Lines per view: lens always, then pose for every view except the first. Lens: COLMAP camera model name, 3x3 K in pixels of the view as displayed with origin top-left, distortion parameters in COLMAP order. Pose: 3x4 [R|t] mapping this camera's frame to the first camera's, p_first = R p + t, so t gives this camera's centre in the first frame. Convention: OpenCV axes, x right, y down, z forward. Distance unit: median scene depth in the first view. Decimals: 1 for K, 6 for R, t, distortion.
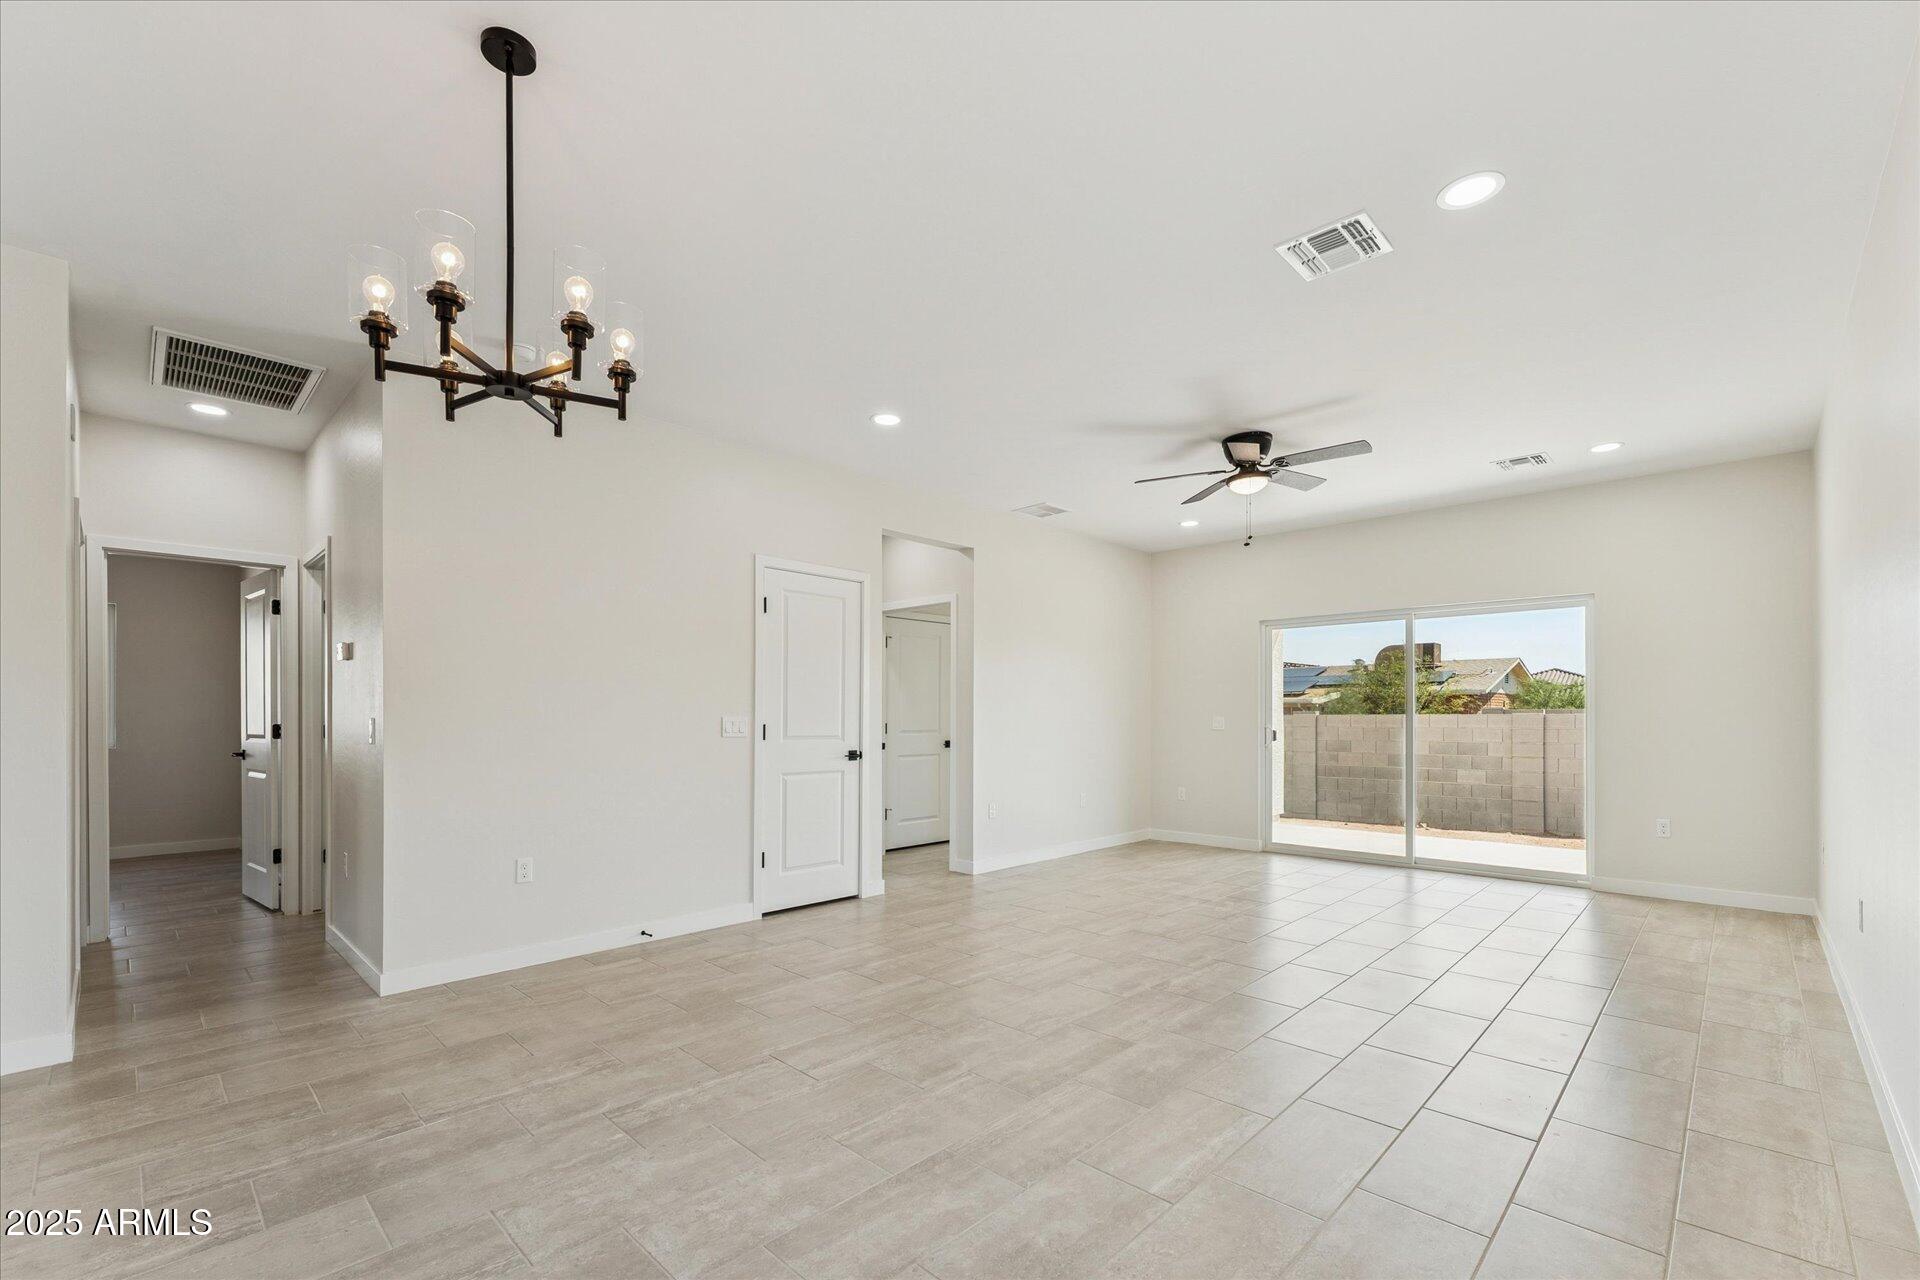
lens RADIAL K [[793.4, 0, 987.5], [0, 793.4, 724.1], [0, 0, 1]] dist [0.016273, -0.000265]
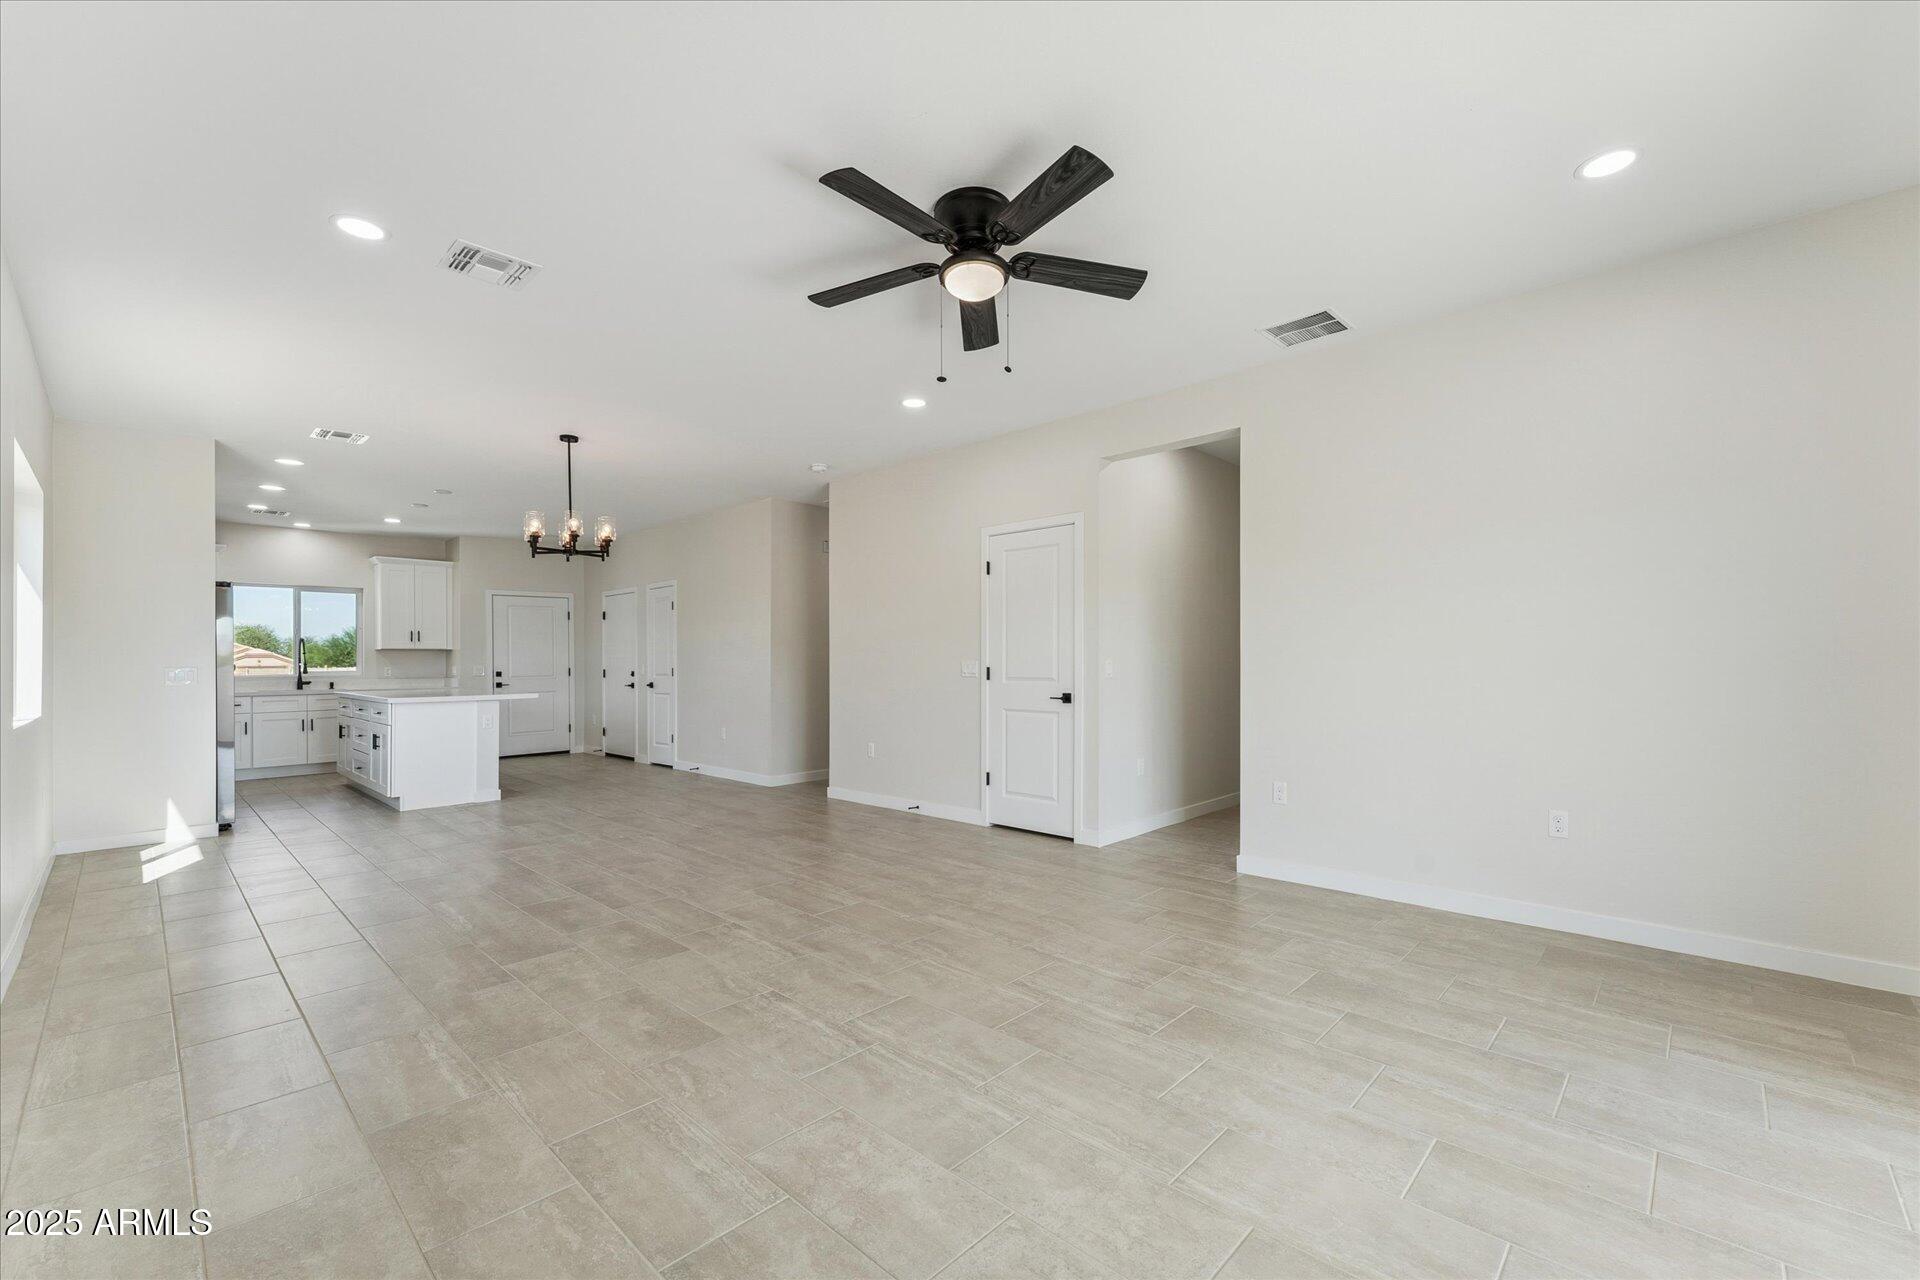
lens RADIAL K [[802.5, 0, 979.1], [0, 802.5, 654.8], [0, 0, 1]] dist [0.016150, -0.000142]
pose [[0.002728, -0.006915, -0.999972, 0.982937], [0.003219, 0.999971, -0.006906, -0.009809], [0.999991, -0.003200, 0.002750, 1.025120]]
